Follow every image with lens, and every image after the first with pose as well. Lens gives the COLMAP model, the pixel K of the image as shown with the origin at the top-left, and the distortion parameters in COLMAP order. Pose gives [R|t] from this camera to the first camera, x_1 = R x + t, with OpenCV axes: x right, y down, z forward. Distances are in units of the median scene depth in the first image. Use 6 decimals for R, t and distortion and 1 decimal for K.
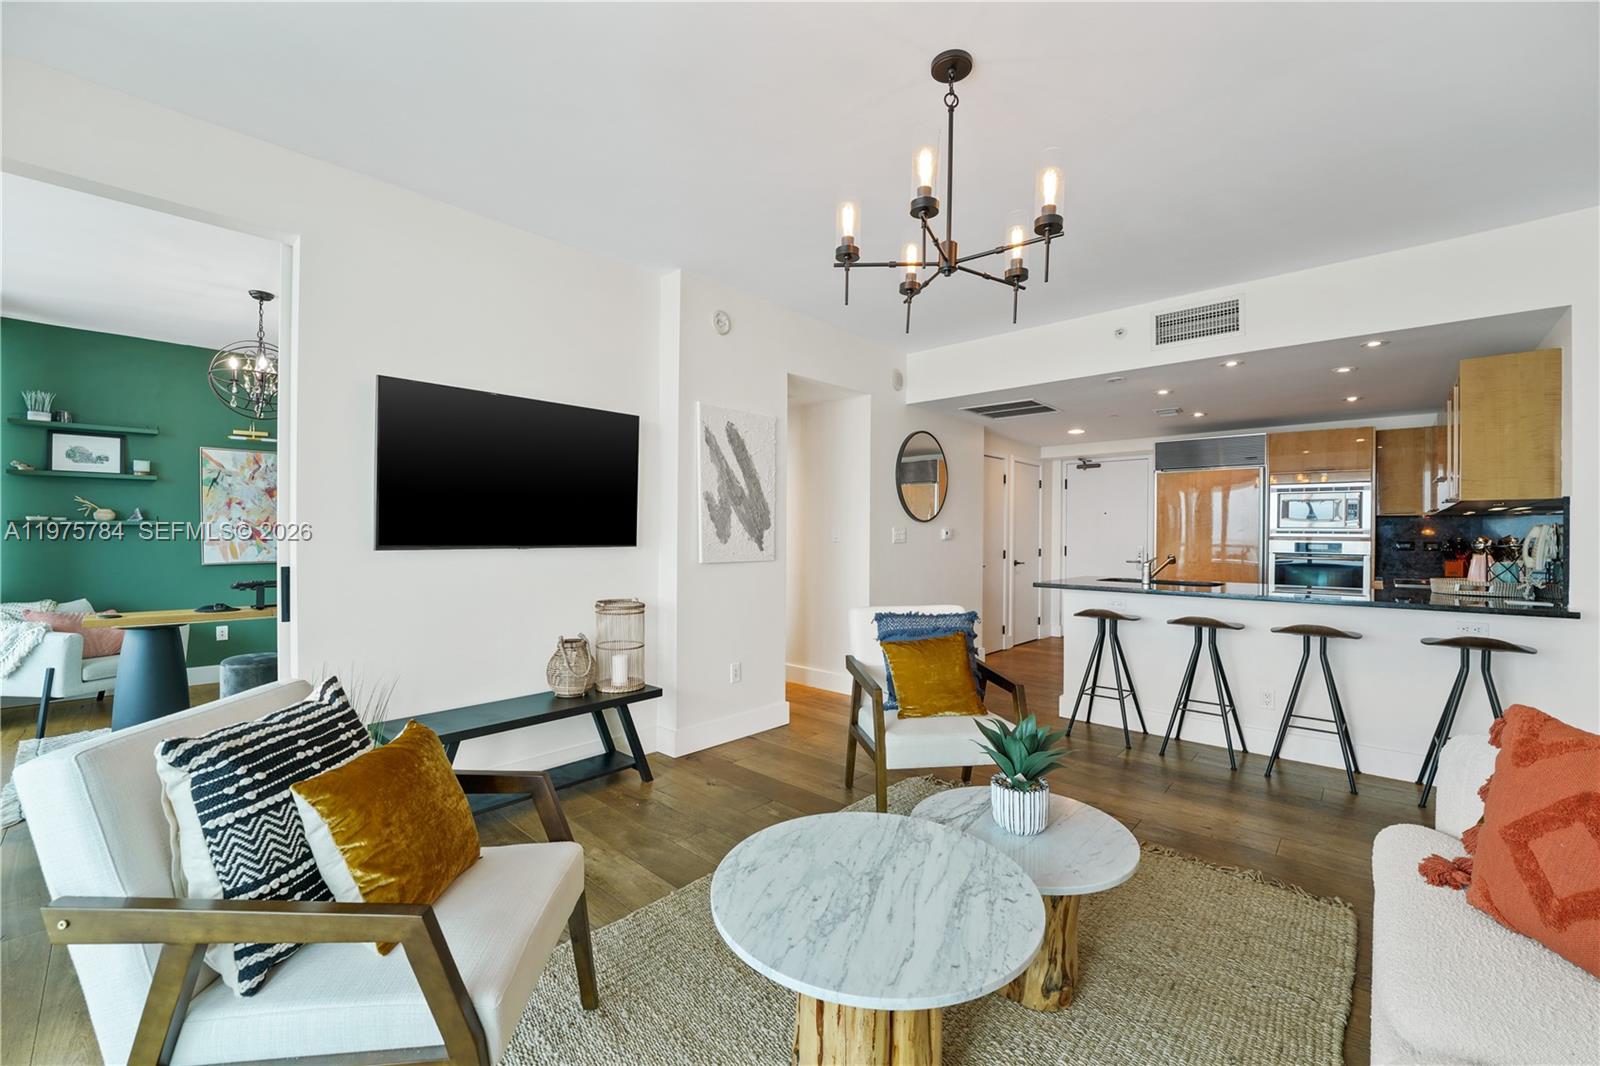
lens RADIAL K [[647.9, 0, 800.0], [0, 647.9, 533.0], [0, 0, 1]] dist [-0.021388, 0.000785]
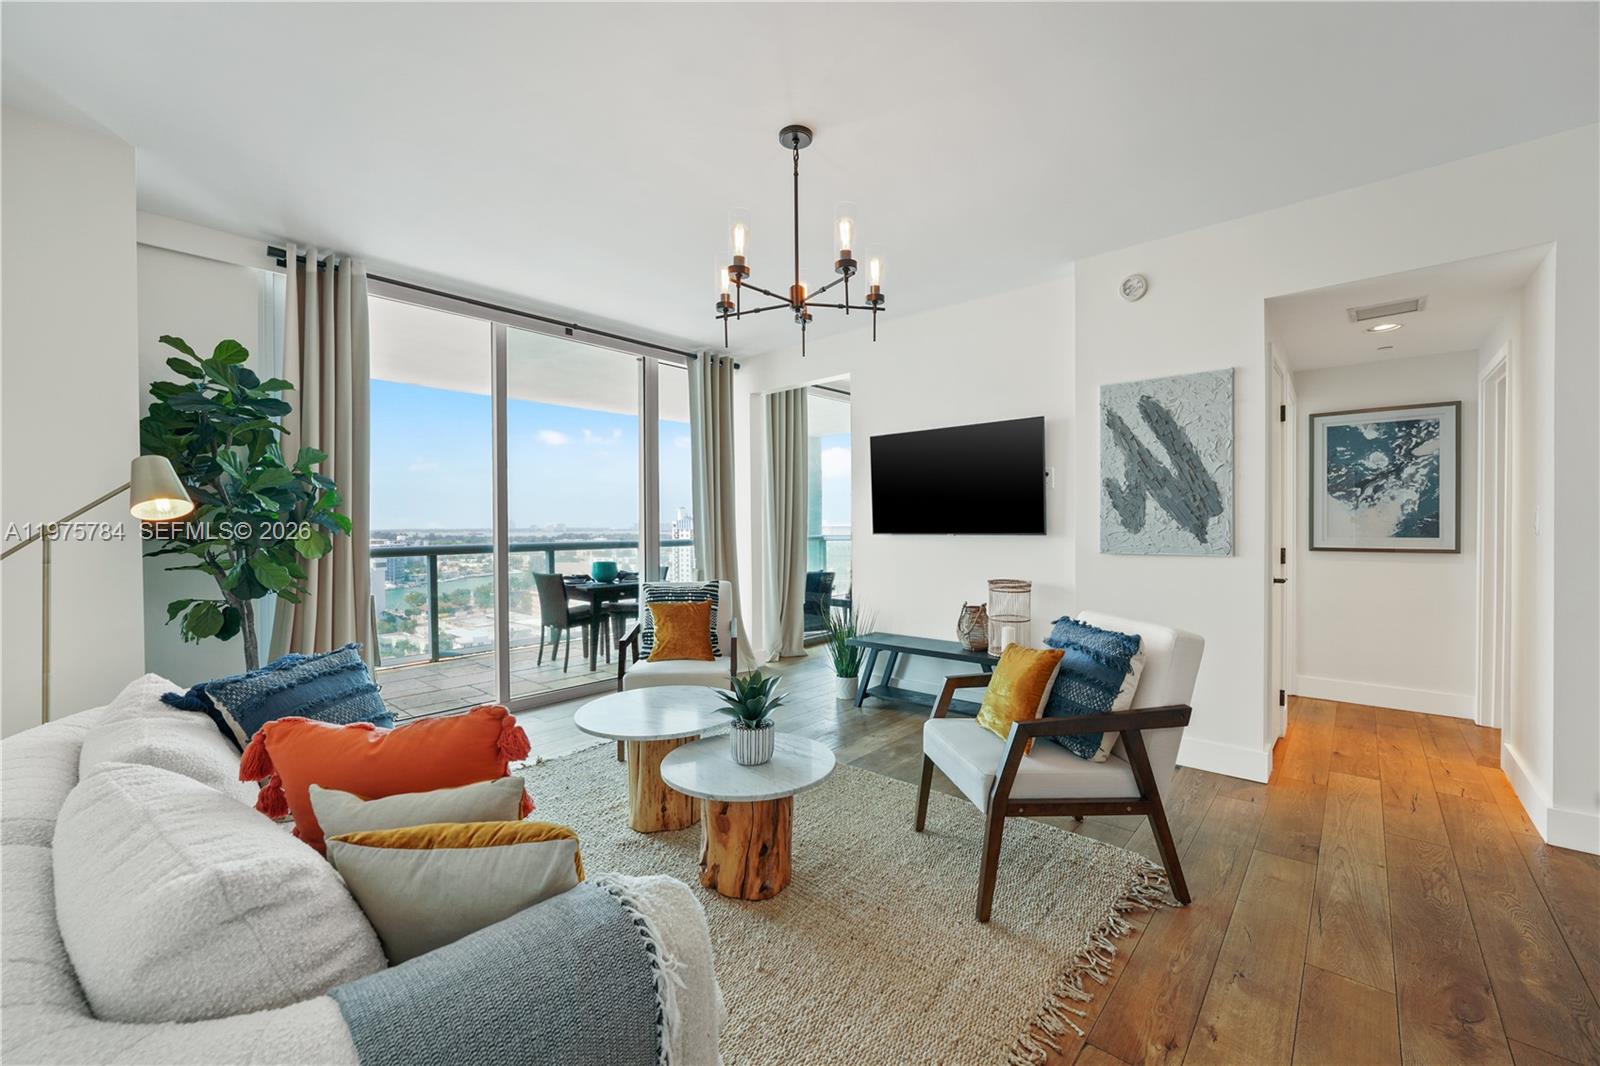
lens RADIAL K [[647.9, 0, 800.0], [0, 647.9, 533.0], [0, 0, 1]] dist [-0.021388, 0.000785]
pose [[0.005080, 0.006709, -0.999965, 0.781710], [0.007582, 0.999948, 0.006747, 0.006251], [0.999958, -0.007616, 0.005029, 0.536683]]
